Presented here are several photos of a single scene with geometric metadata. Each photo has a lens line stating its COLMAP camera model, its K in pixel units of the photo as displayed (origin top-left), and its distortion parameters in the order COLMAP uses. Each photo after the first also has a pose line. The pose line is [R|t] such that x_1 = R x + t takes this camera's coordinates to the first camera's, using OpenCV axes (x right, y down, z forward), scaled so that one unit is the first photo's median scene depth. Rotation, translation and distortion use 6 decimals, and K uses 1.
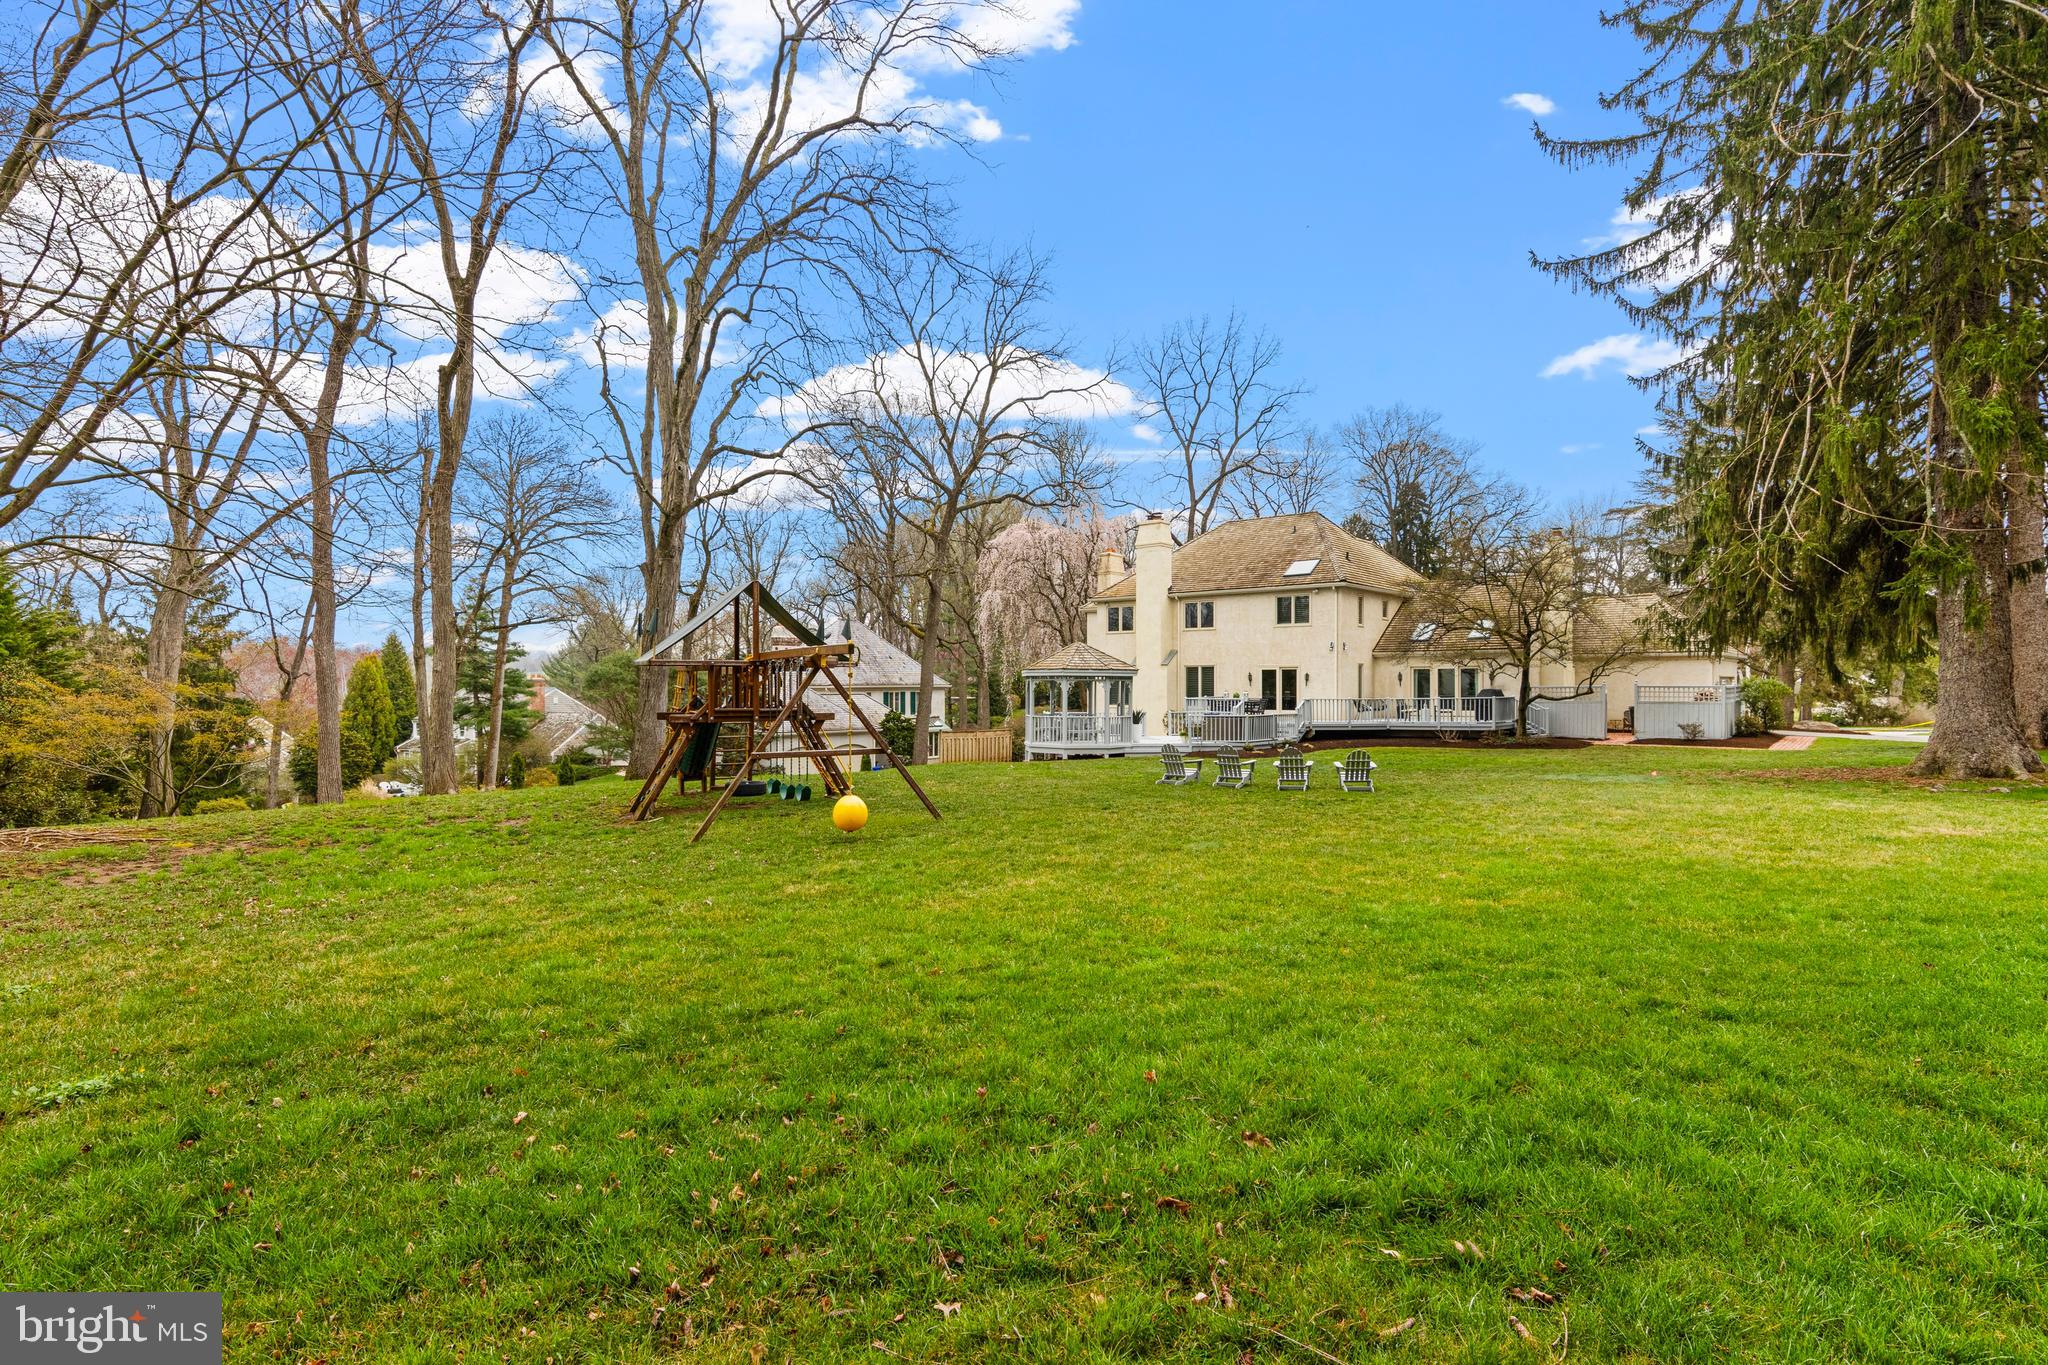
lens RADIAL K [[1046.5, 0, 1023.5], [0, 1046.5, 686.9], [0, 0, 1]] dist [0.016412, -0.005035]
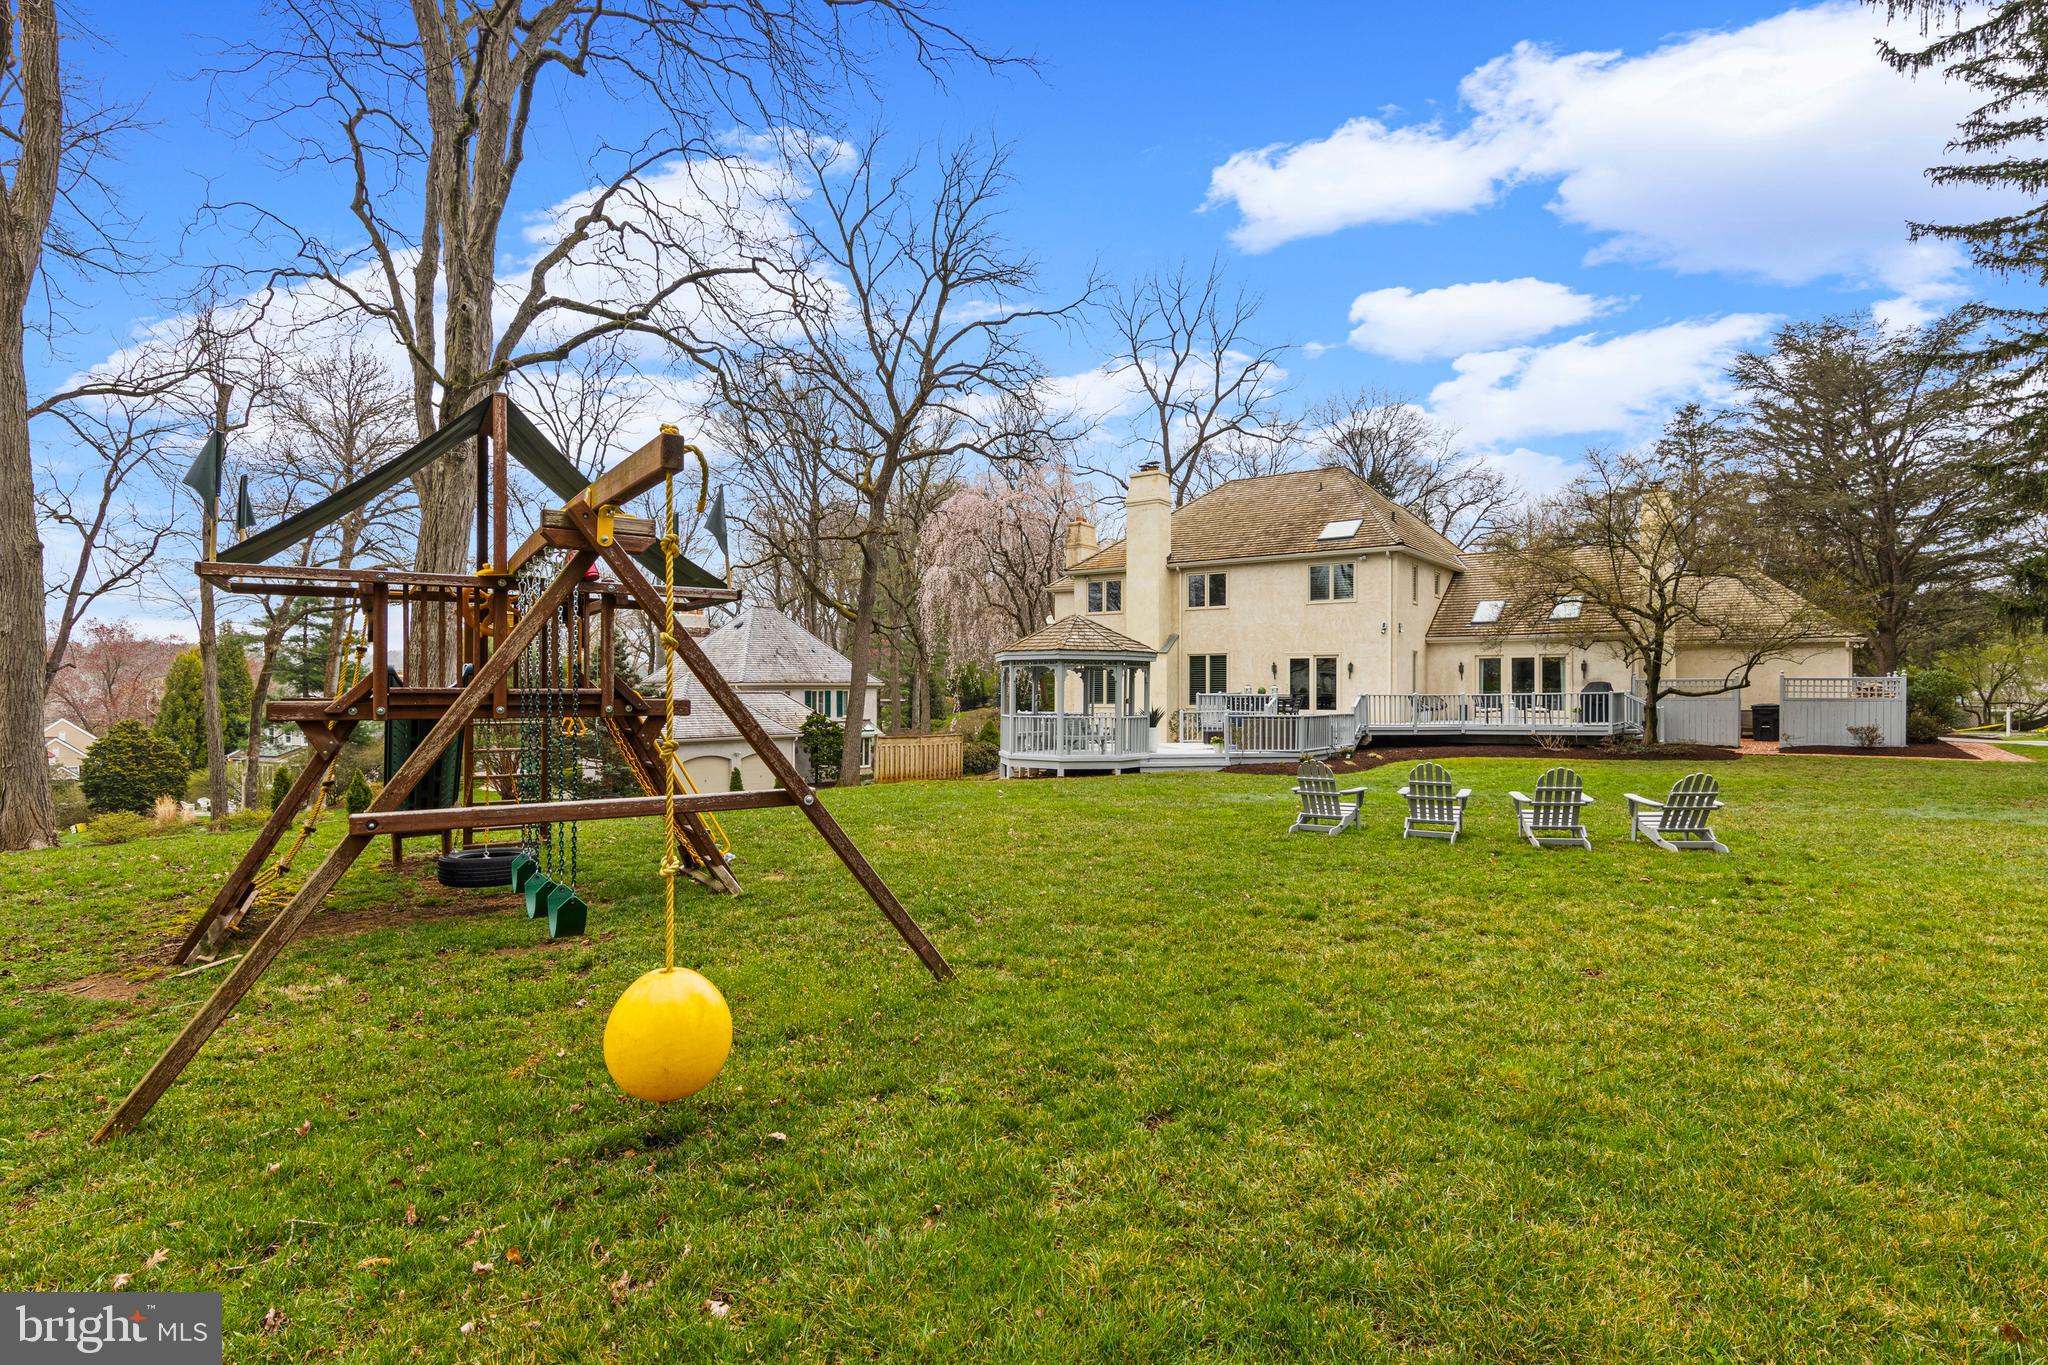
lens RADIAL K [[1046.5, 0, 1025.2], [0, 1046.5, 688.0], [0, 0, 1]] dist [0.016412, -0.005035]
pose [[0.997305, 0.002282, 0.073326, -0.027806], [-0.002018, 0.999991, -0.003670, 0.008625], [-0.073334, 0.003512, 0.997301, 0.217866]]
